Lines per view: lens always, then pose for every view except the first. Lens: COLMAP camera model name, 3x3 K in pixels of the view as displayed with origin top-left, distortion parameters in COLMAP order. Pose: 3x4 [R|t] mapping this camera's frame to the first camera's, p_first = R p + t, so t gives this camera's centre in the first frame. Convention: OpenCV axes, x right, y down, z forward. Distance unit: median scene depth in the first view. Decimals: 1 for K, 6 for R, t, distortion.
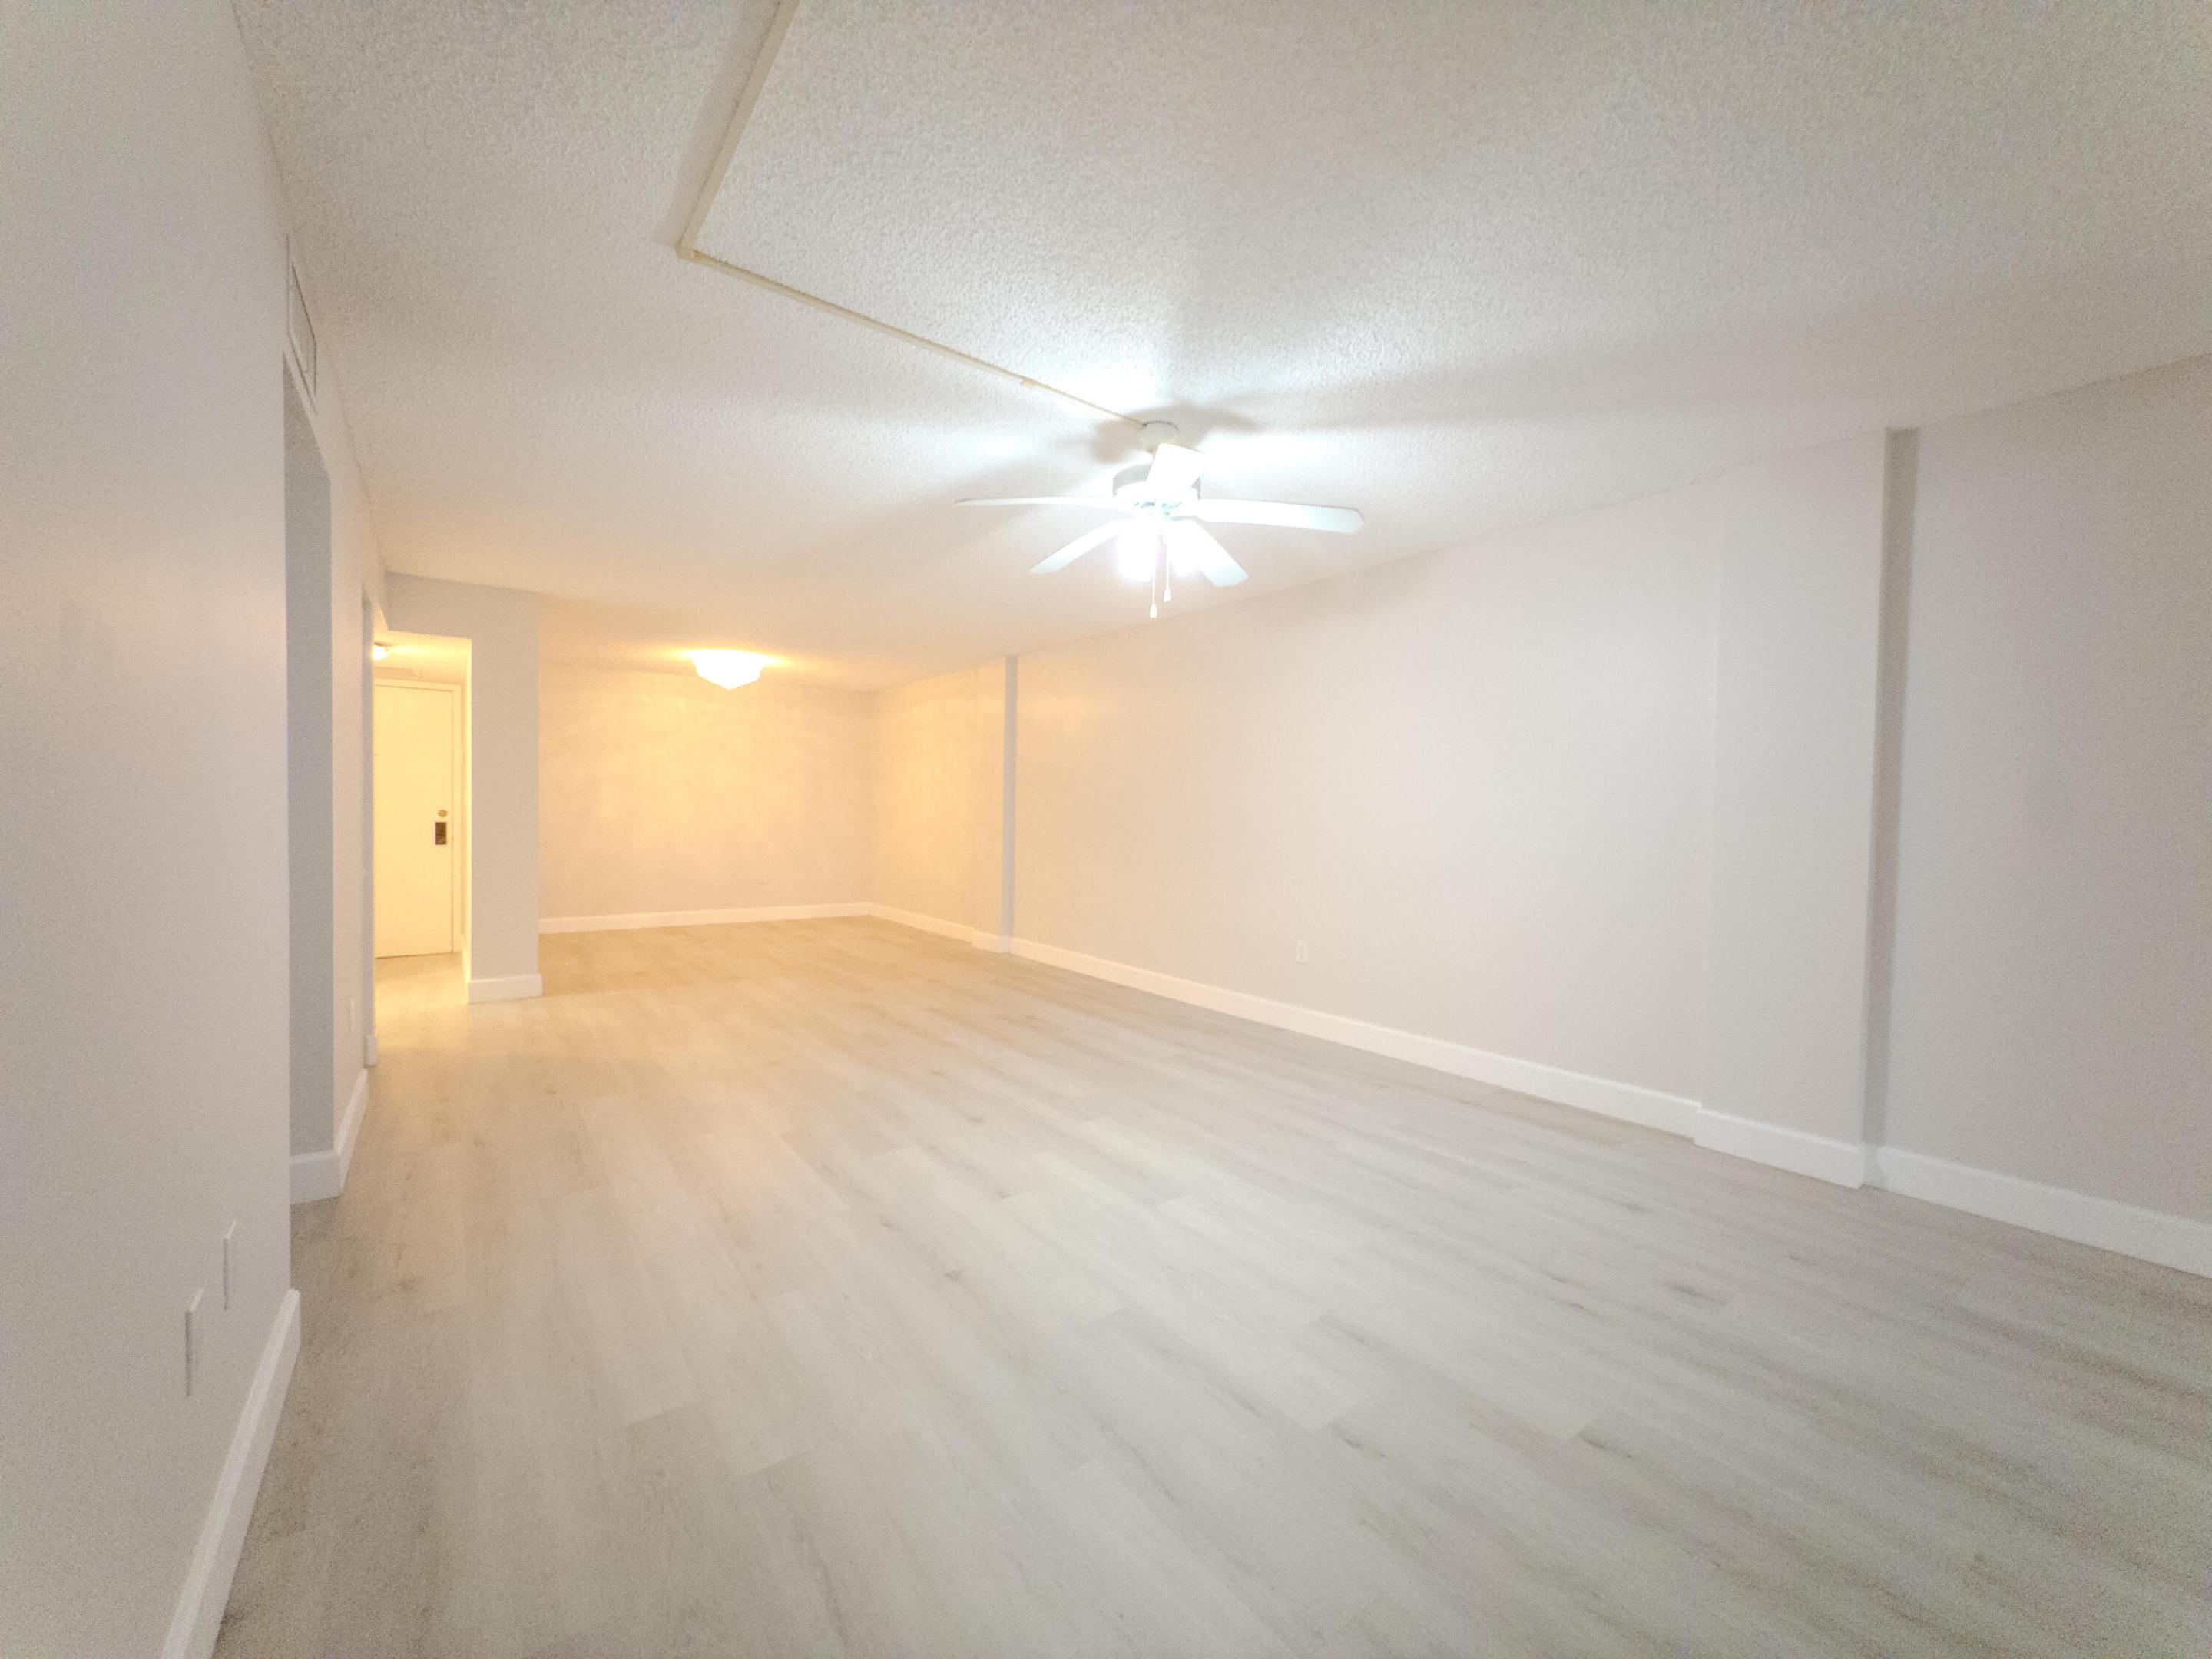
lens RADIAL K [[882.4, 0, 1106.0], [0, 882.4, 829.5], [0, 0, 1]] dist [-0.000432, 0.000442]
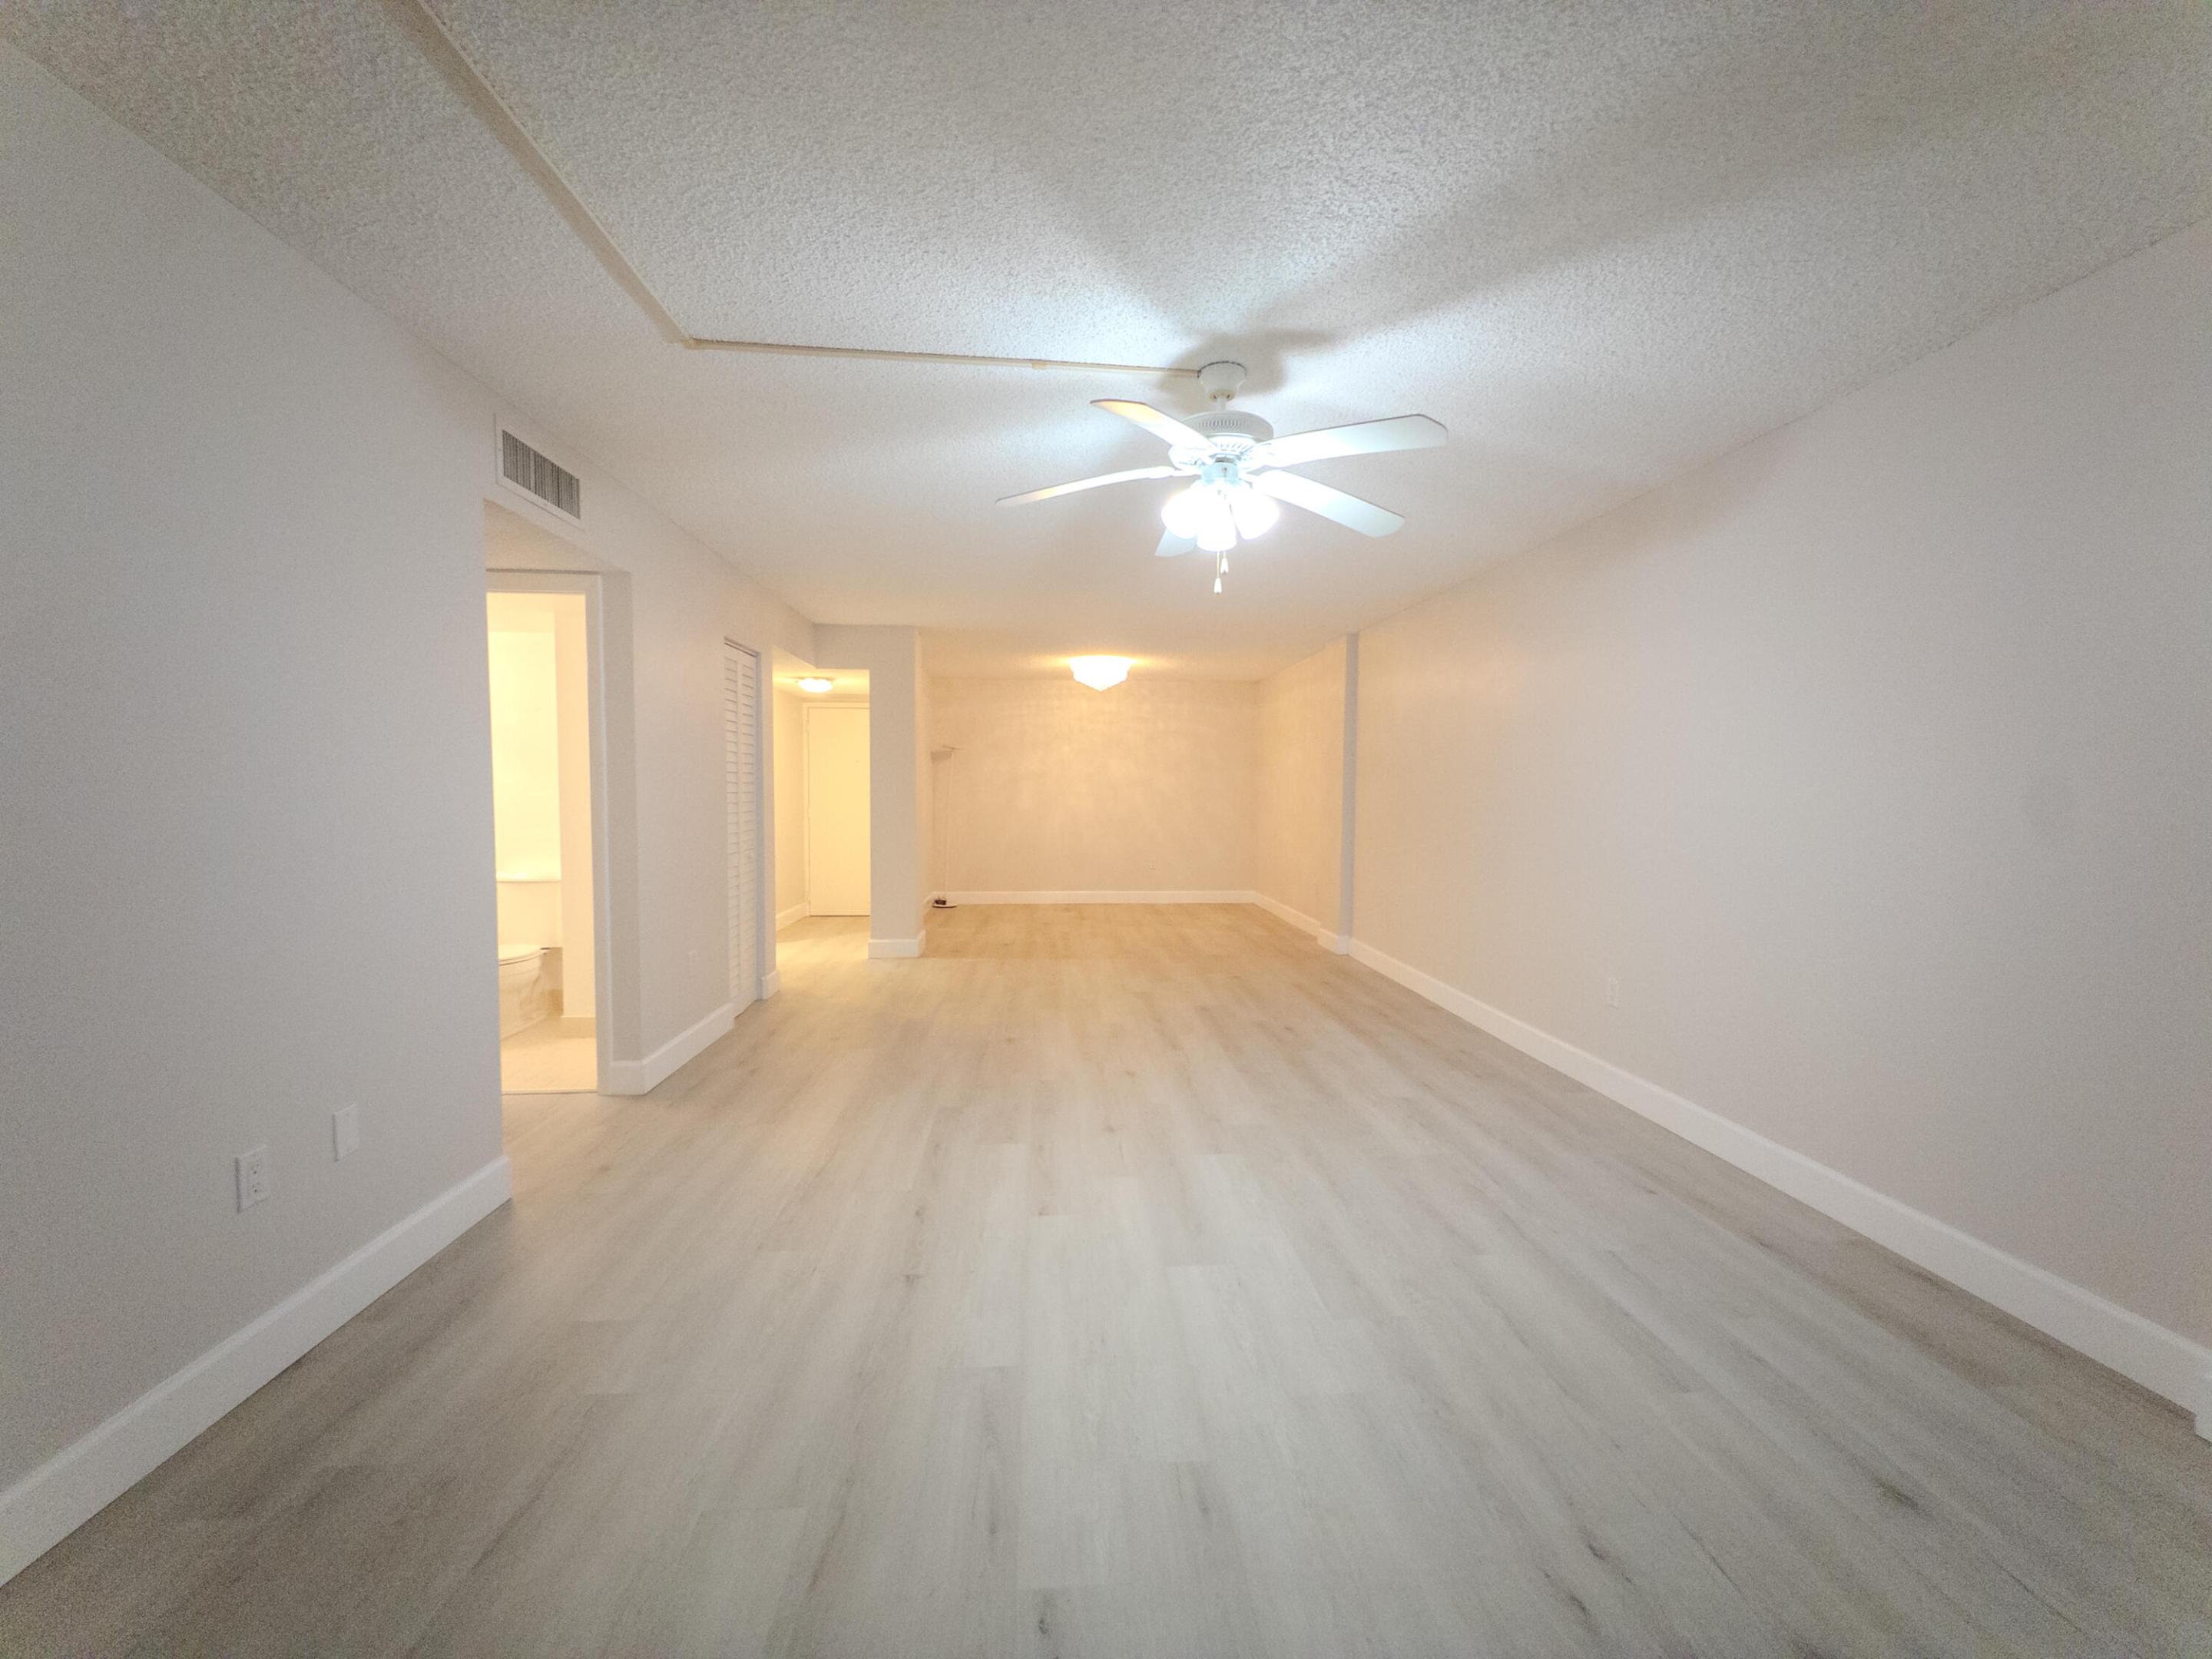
lens RADIAL K [[882.4, 0, 1106.0], [0, 882.4, 829.5], [0, 0, 1]] dist [-0.000432, 0.000442]
pose [[0.844297, 0.013901, -0.535695, 0.361851], [-0.002974, 0.999770, 0.021255, -0.022694], [0.535867, -0.016353, 0.844144, 0.176397]]
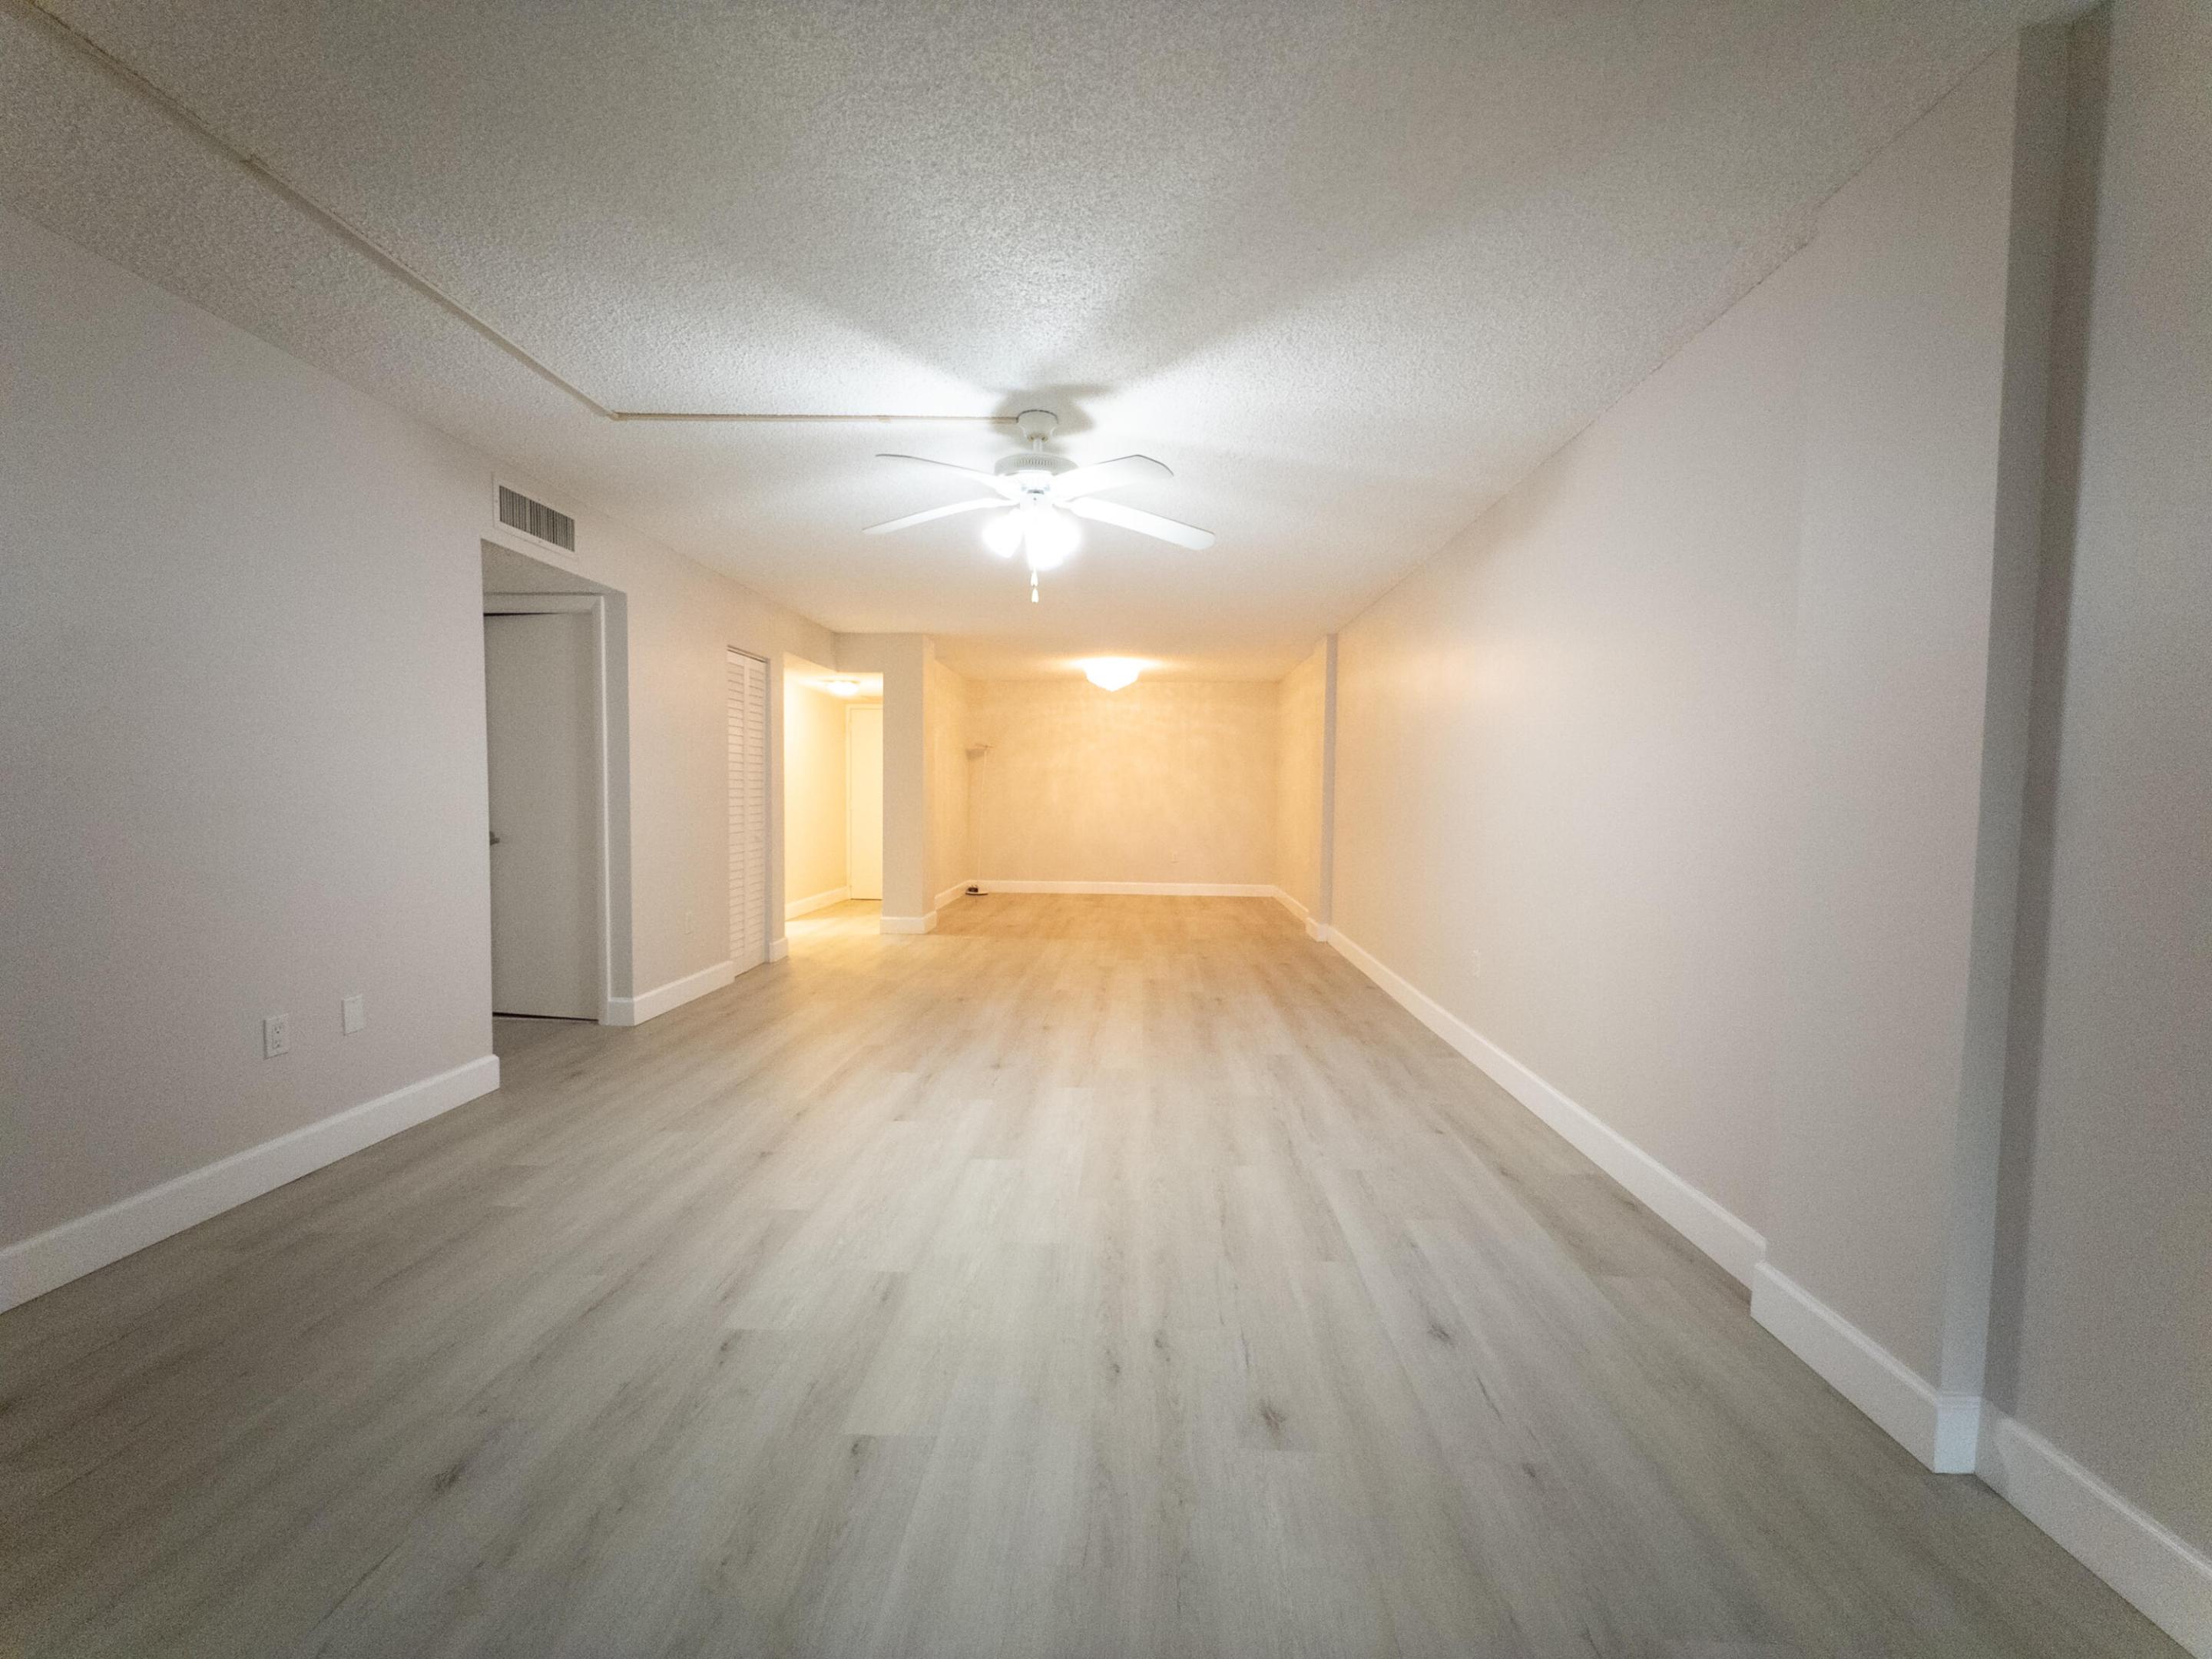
lens RADIAL K [[882.4, 0, 1106.0], [0, 882.4, 829.5], [0, 0, 1]] dist [-0.000432, 0.000442]
pose [[0.774891, 0.019380, -0.631798, 0.656243], [-0.010958, 0.999792, 0.017229, 0.005707], [0.632000, -0.006427, 0.774942, 0.213180]]
